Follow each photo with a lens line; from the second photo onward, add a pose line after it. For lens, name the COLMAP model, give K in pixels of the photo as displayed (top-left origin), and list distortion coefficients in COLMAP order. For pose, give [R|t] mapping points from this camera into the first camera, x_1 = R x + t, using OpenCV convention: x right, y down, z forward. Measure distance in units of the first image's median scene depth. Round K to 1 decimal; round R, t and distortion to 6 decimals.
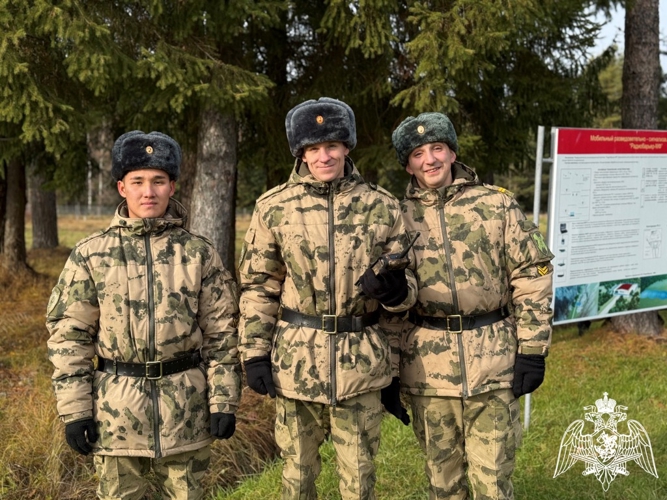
lens RADIAL K [[928.2, 0, 333.5], [0, 928.2, 250.0], [0, 0, 1]] dist [0.031434, 0.060291]
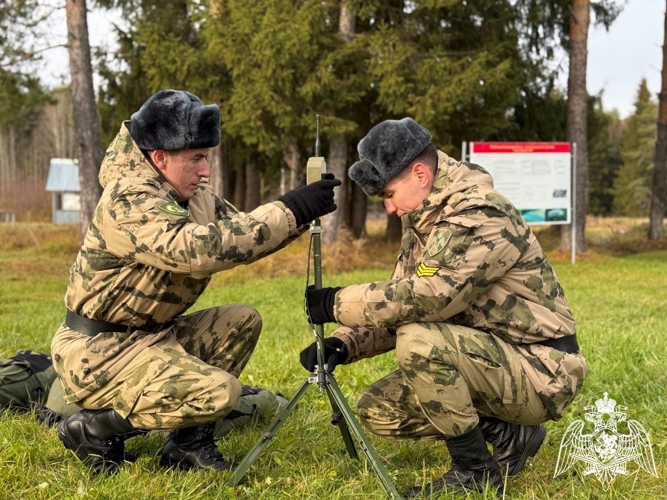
lens RADIAL K [[928.2, 0, 333.5], [0, 928.2, 250.0], [0, 0, 1]] dist [0.031434, 0.060291]
pose [[0.980173, 0.012012, -0.197780, 0.363179], [-0.013539, 0.999888, -0.006370, 0.163347], [0.197682, 0.008921, 0.980226, -1.404069]]
